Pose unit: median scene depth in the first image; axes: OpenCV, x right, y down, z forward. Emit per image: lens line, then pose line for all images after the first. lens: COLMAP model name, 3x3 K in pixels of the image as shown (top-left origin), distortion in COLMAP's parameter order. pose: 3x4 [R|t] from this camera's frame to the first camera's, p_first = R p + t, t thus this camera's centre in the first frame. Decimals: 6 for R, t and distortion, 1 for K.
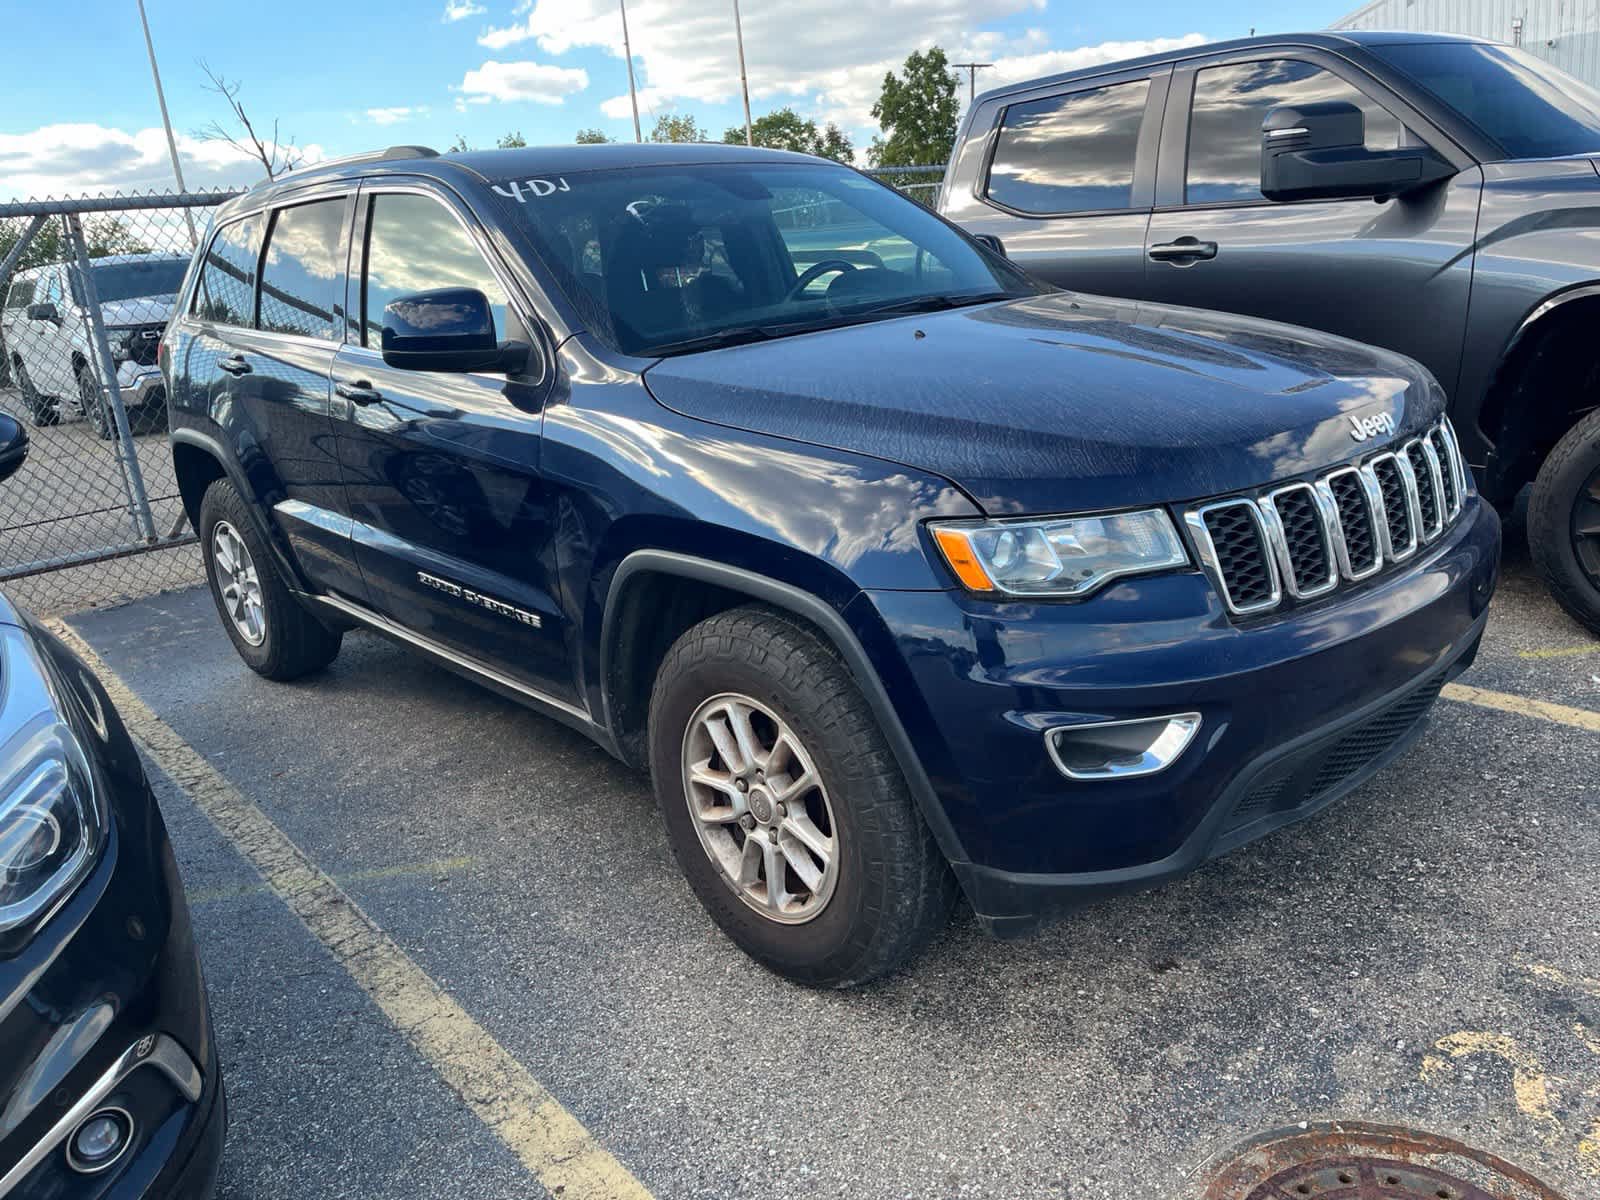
lens RADIAL K [[1207.9, 0, 804.1], [0, 1207.9, 603.5], [0, 0, 1]] dist [0.070576, -0.097700]
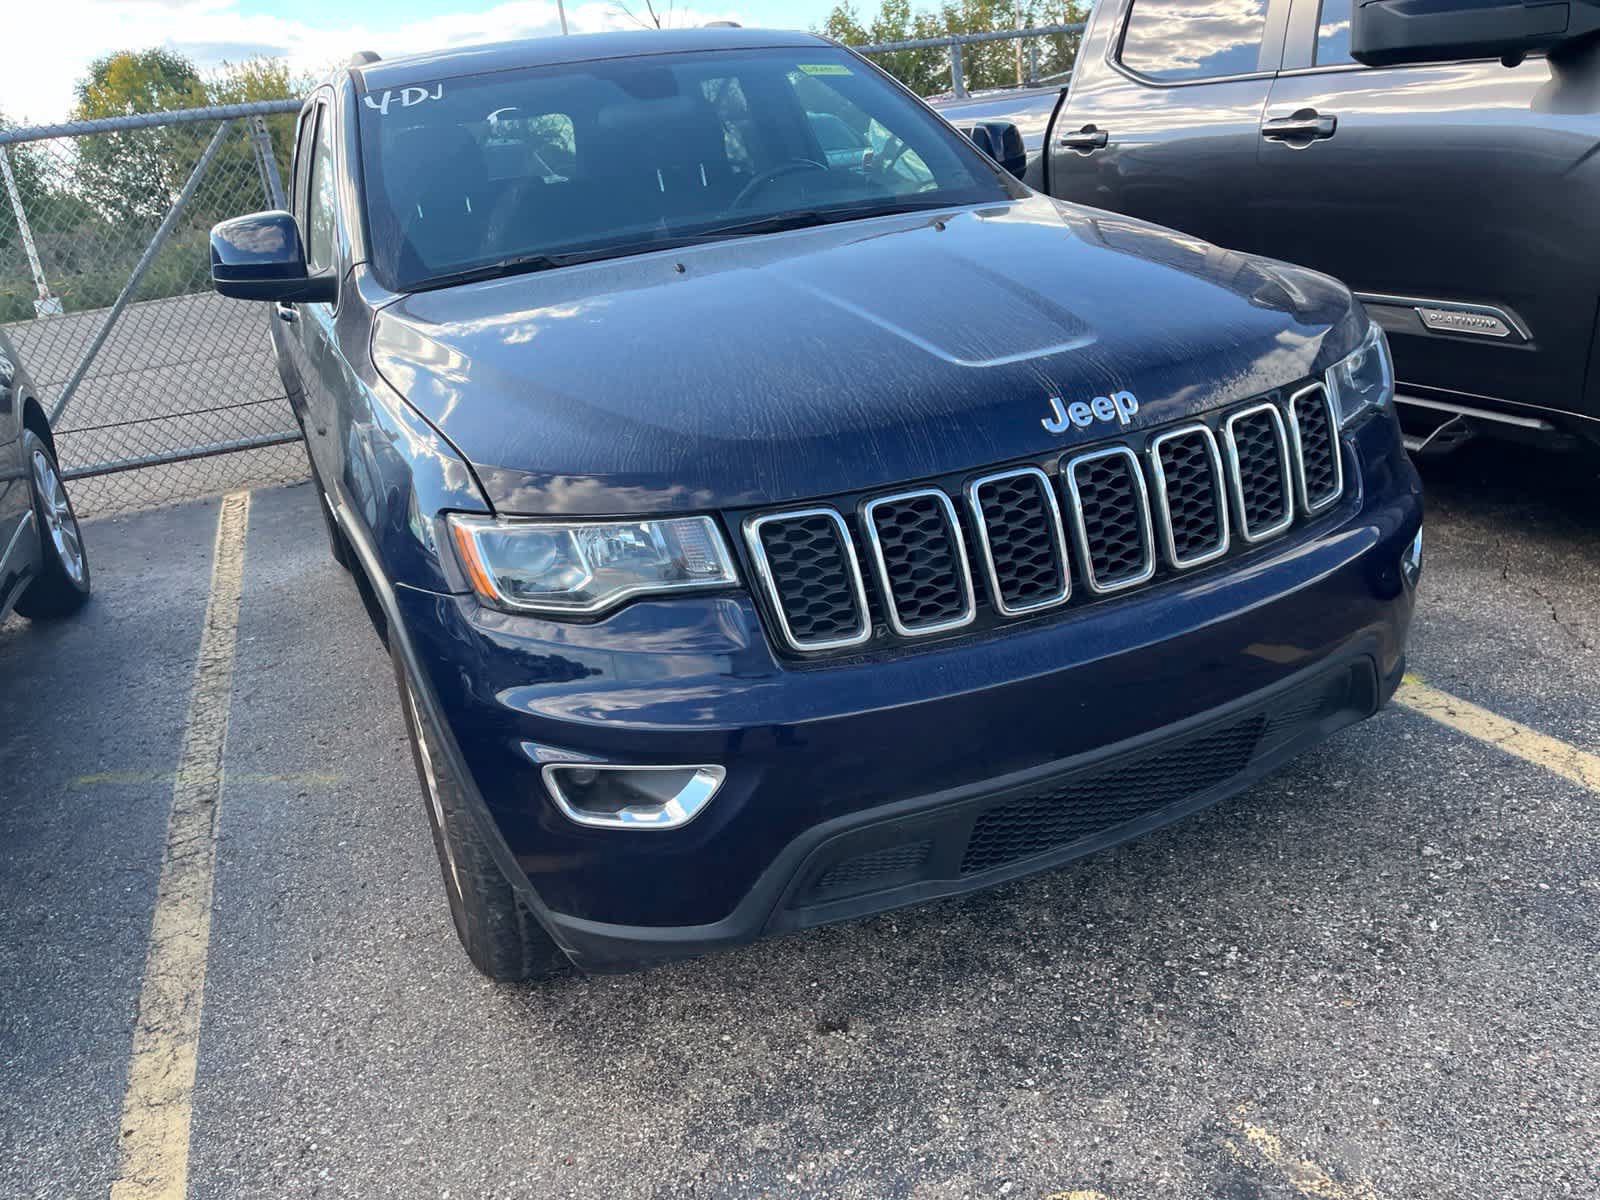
lens RADIAL K [[1207.9, 0, 781.1], [0, 1207.9, 616.4], [0, 0, 1]] dist [0.070576, -0.097700]
pose [[0.947134, 0.093623, -0.306876, 0.482318], [-0.058623, 0.990875, 0.121365, -0.091028], [0.315438, -0.096959, 0.943980, 0.192305]]
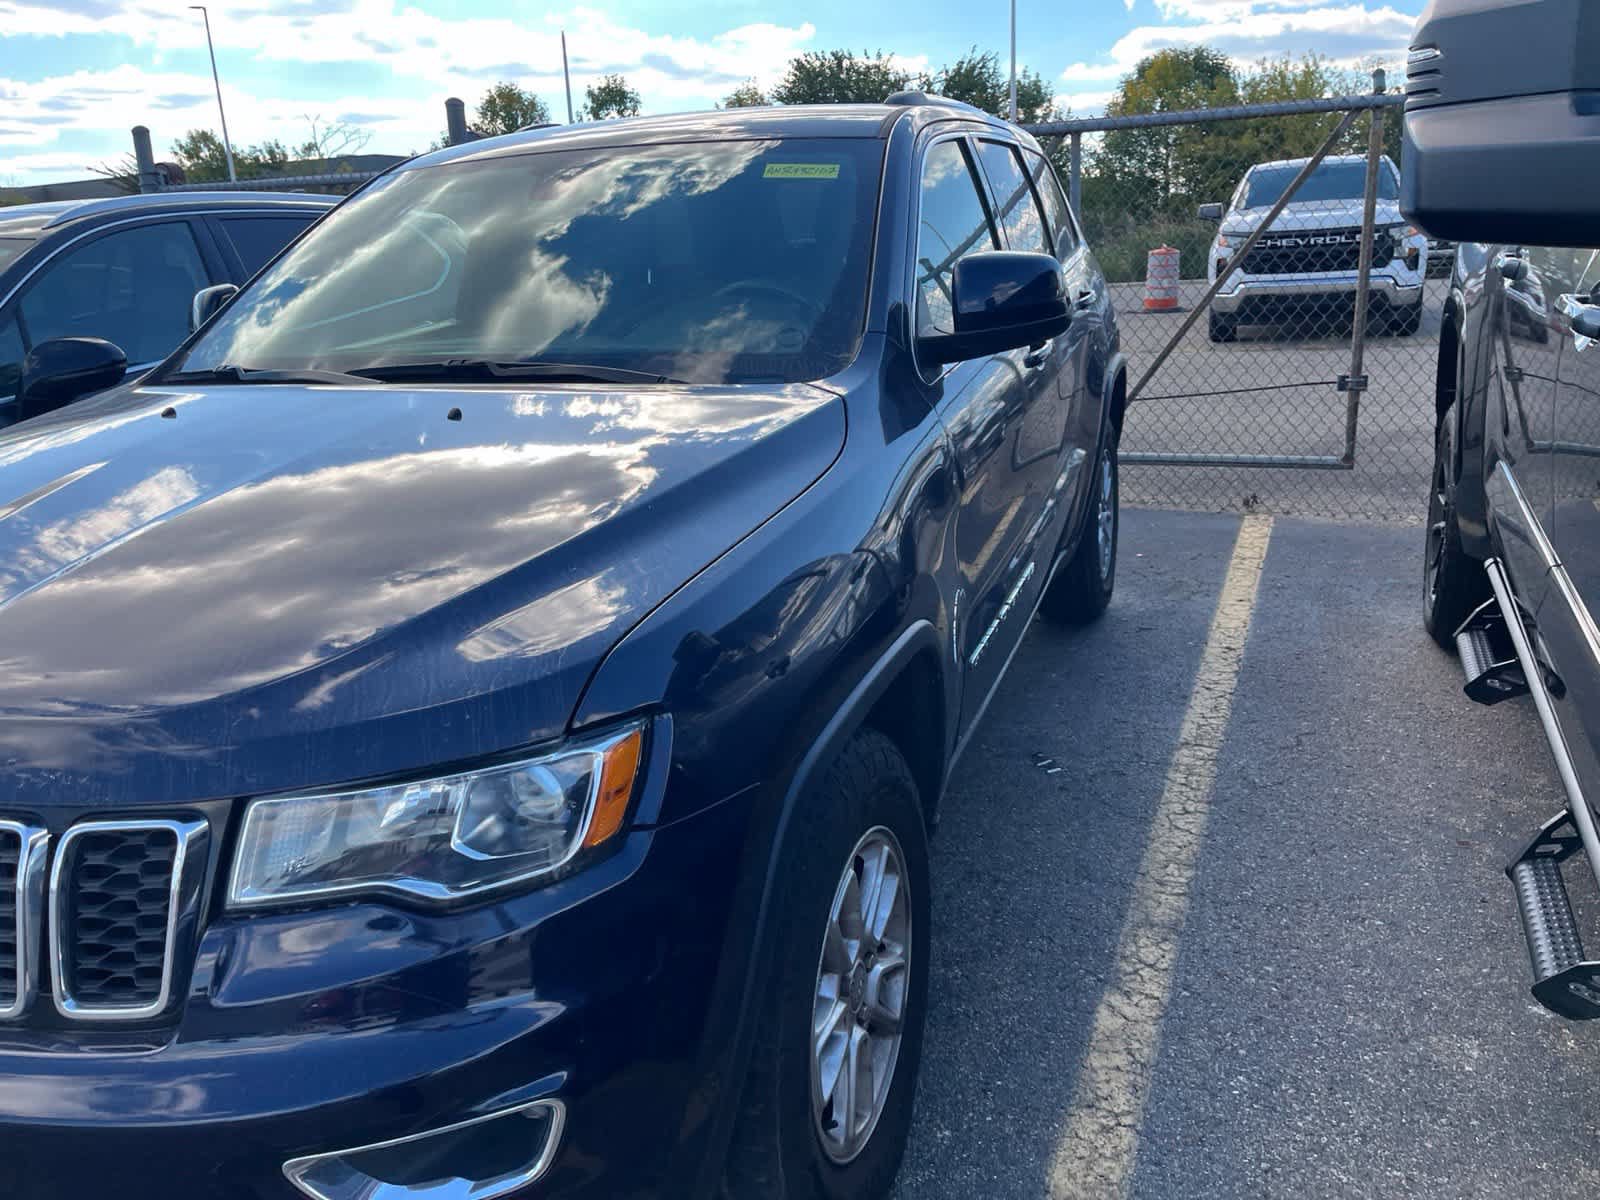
lens RADIAL K [[1207.9, 0, 808.0], [0, 1207.9, 589.8], [0, 0, 1]] dist [0.070576, -0.097700]
pose [[0.464645, 0.313086, -0.828301, 1.031309], [-0.244114, 0.944450, 0.220051, -0.412444], [0.851184, 0.099954, 0.515263, 1.019988]]
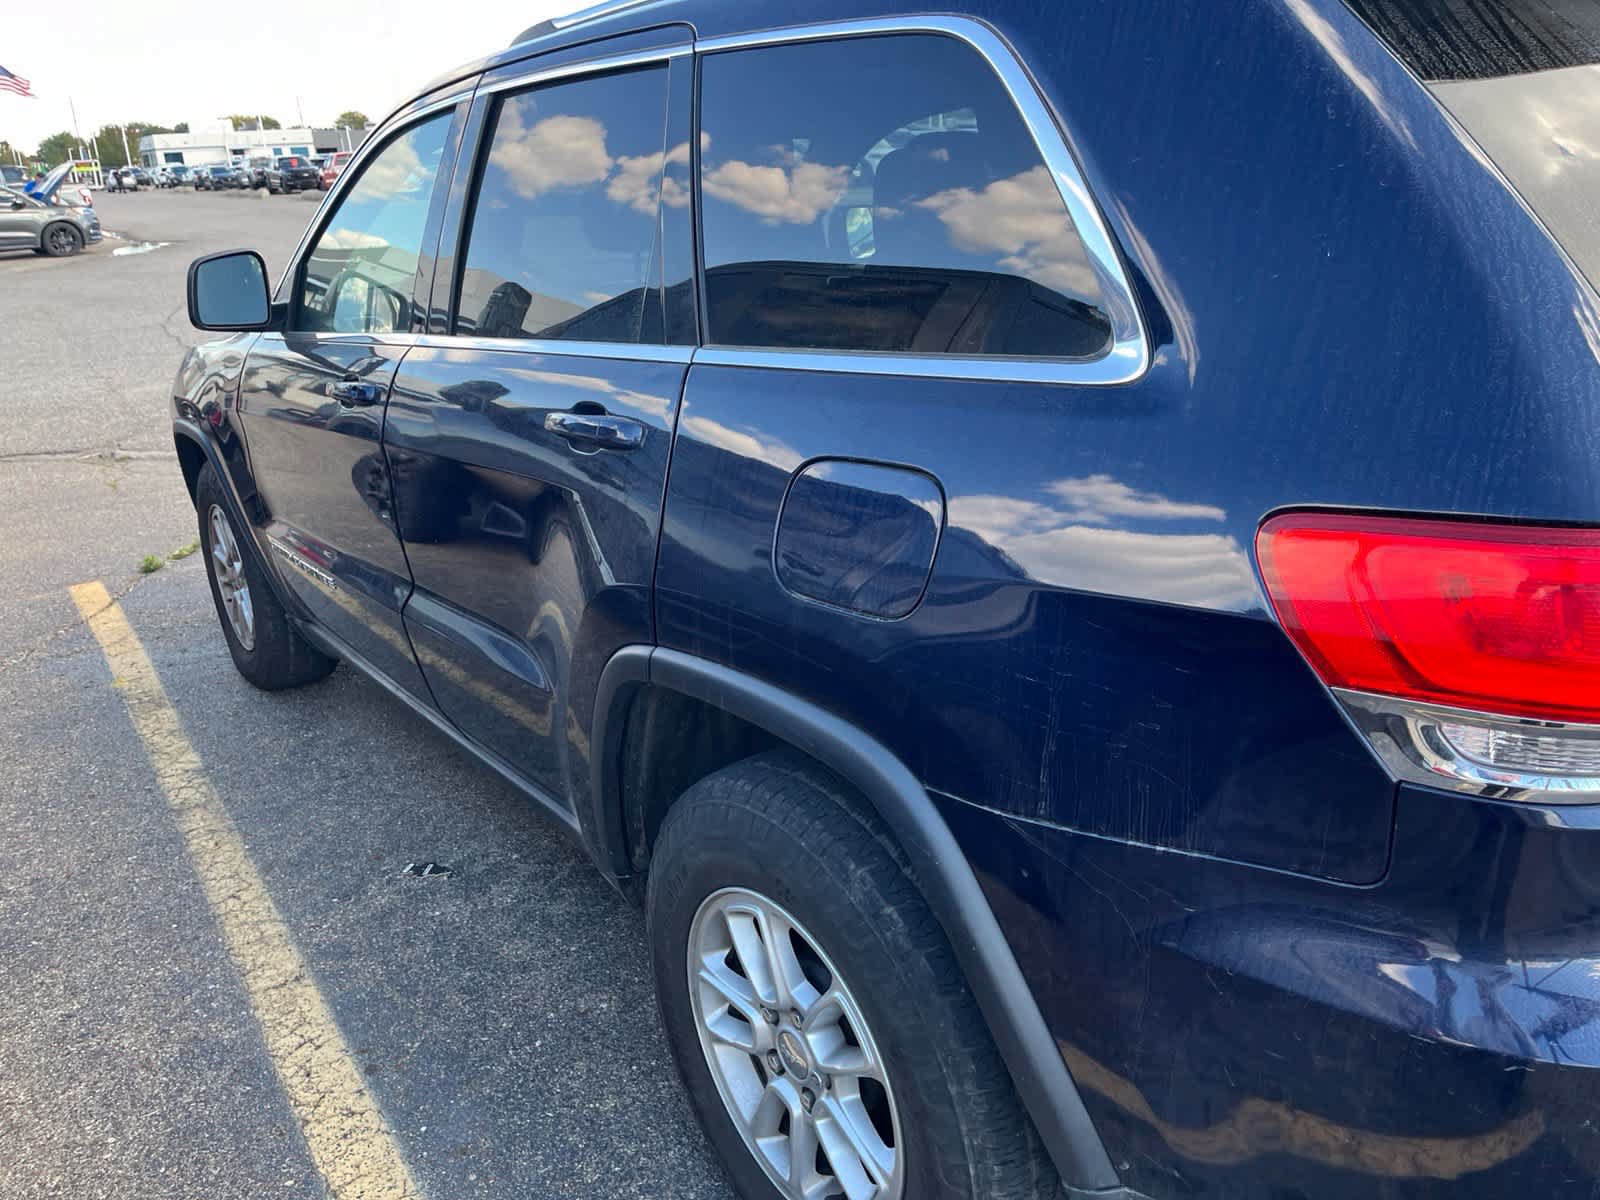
lens RADIAL K [[1207.9, 0, 809.8], [0, 1207.9, 598.2], [0, 0, 1]] dist [0.070576, -0.097700]
pose [[-0.987337, 0.096393, 0.125993, -0.421320], [0.152160, 0.800076, 0.580281, -0.818808], [-0.044869, 0.592104, -0.804612, 2.707650]]
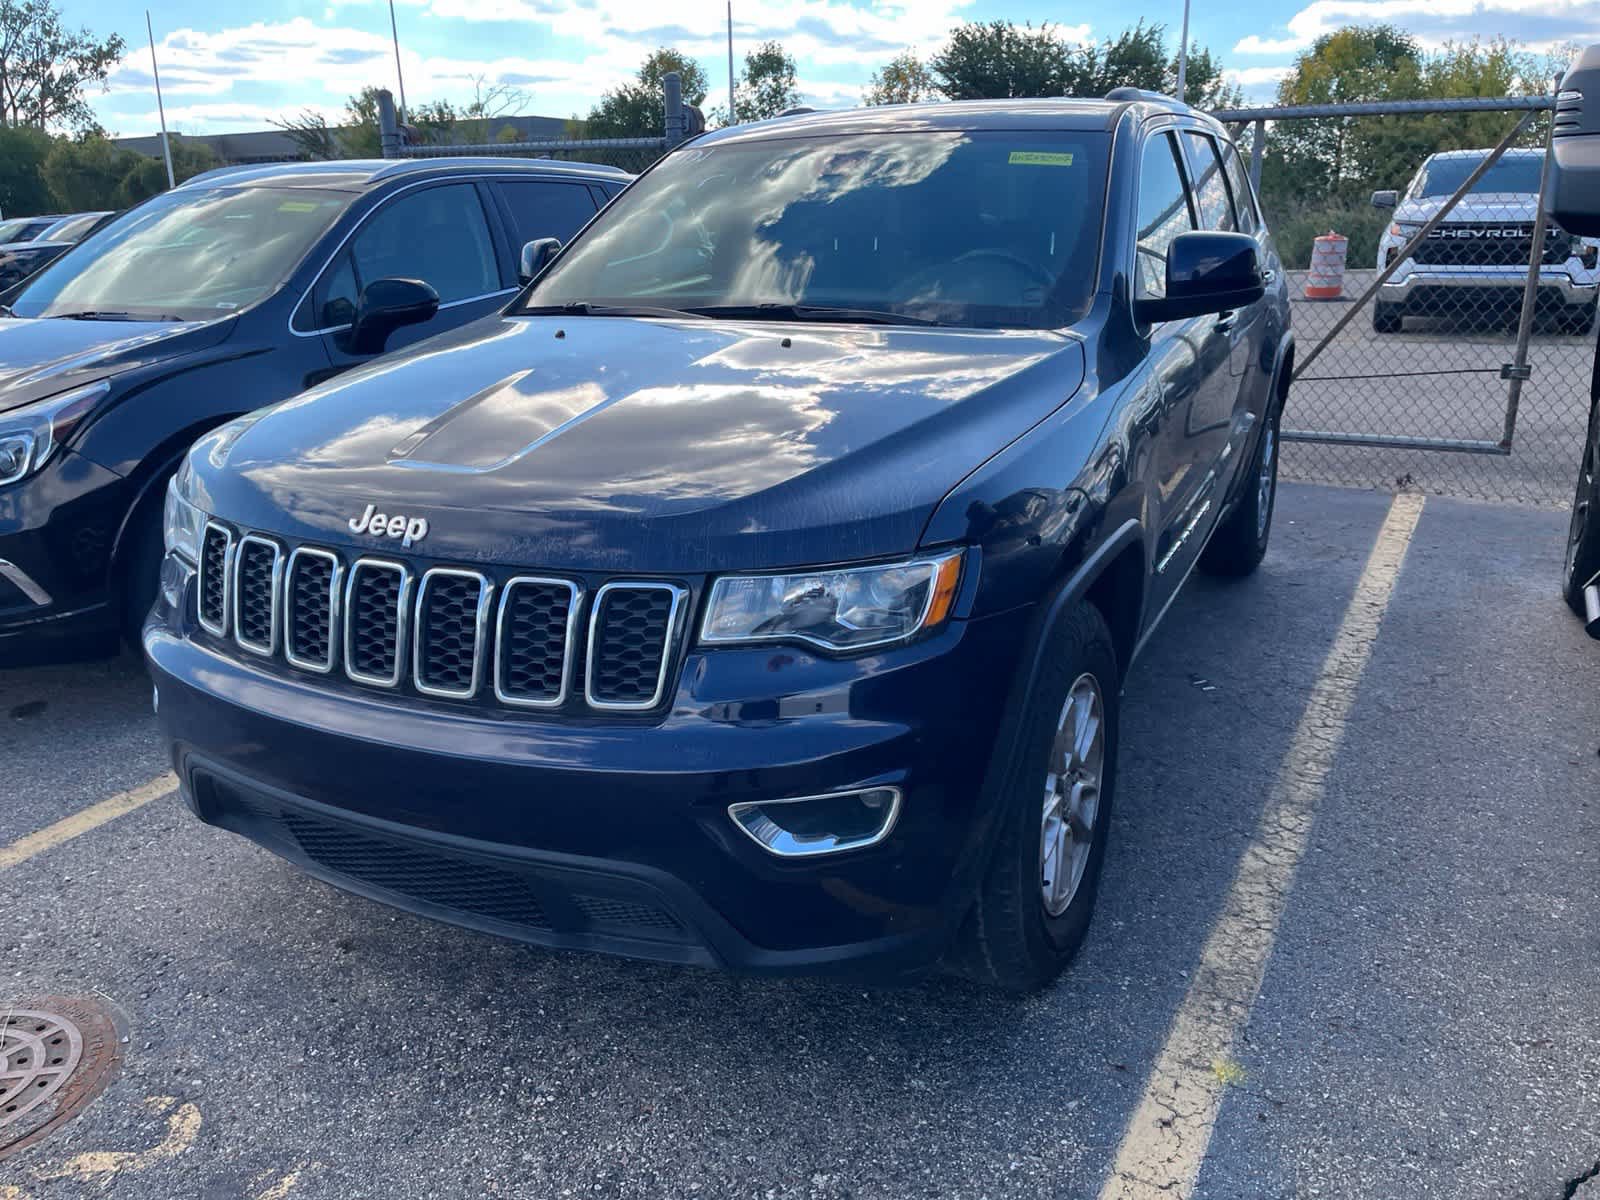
lens RADIAL K [[1207.9, 0, 804.3], [0, 1207.9, 610.4], [0, 0, 1]] dist [0.070576, -0.097700]
pose [[0.357841, 0.370476, -0.857145, 1.213604], [-0.279477, 0.918342, 0.280250, -0.377312], [0.890978, 0.139267, 0.432160, 0.823351]]
